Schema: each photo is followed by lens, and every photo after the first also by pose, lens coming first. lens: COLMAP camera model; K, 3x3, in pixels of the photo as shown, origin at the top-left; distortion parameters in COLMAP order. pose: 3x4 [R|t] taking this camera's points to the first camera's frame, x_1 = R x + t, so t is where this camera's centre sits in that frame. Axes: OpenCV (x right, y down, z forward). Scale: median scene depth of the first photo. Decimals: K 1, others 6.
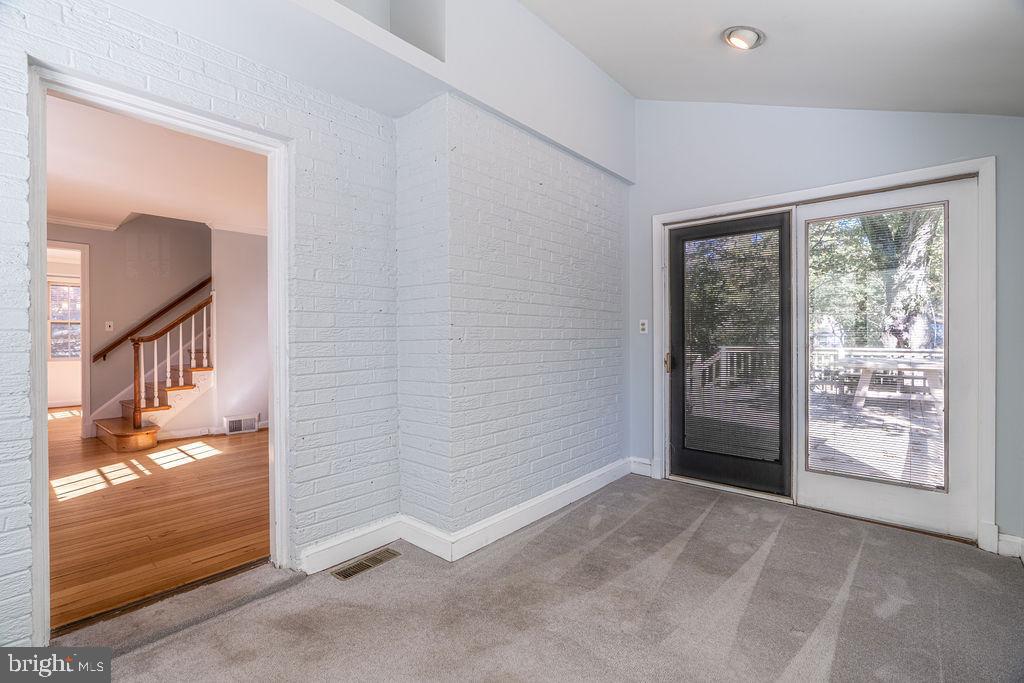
lens RADIAL K [[459.6, 0, 516.0], [0, 459.6, 338.6], [0, 0, 1]] dist [0.000133, 0.000222]
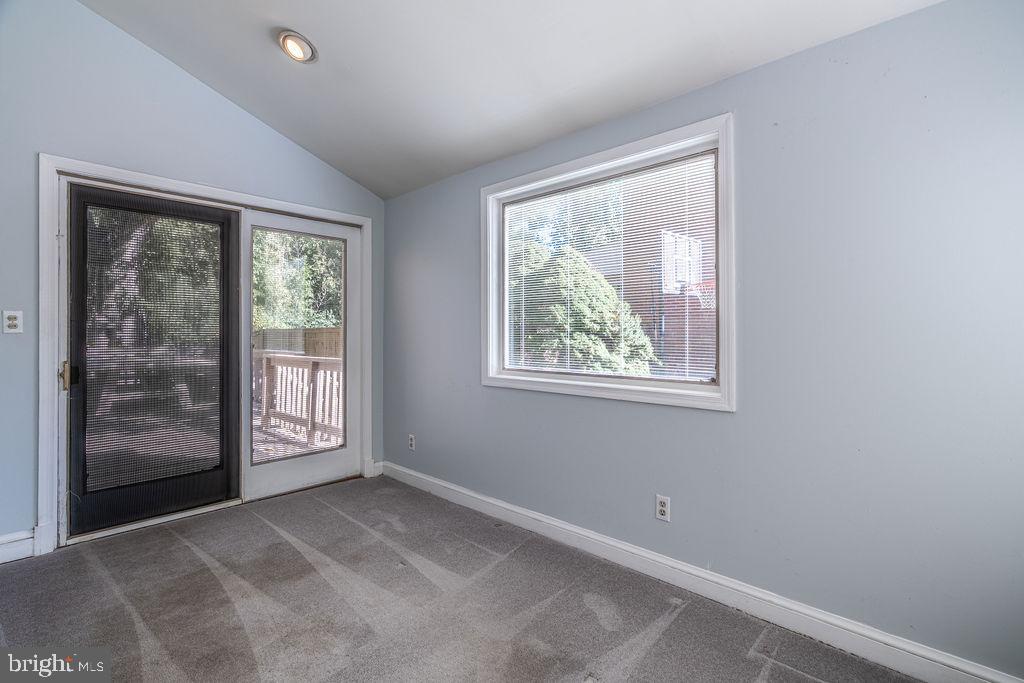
lens RADIAL K [[475.8, 0, 515.1], [0, 475.8, 334.5], [0, 0, 1]] dist [-0.001481, 0.000205]
pose [[0.043647, -0.000336, 0.999047, -0.410310], [0.006563, 0.999978, 0.000049, -0.005458], [-0.999025, 0.006554, 0.043649, 0.353336]]
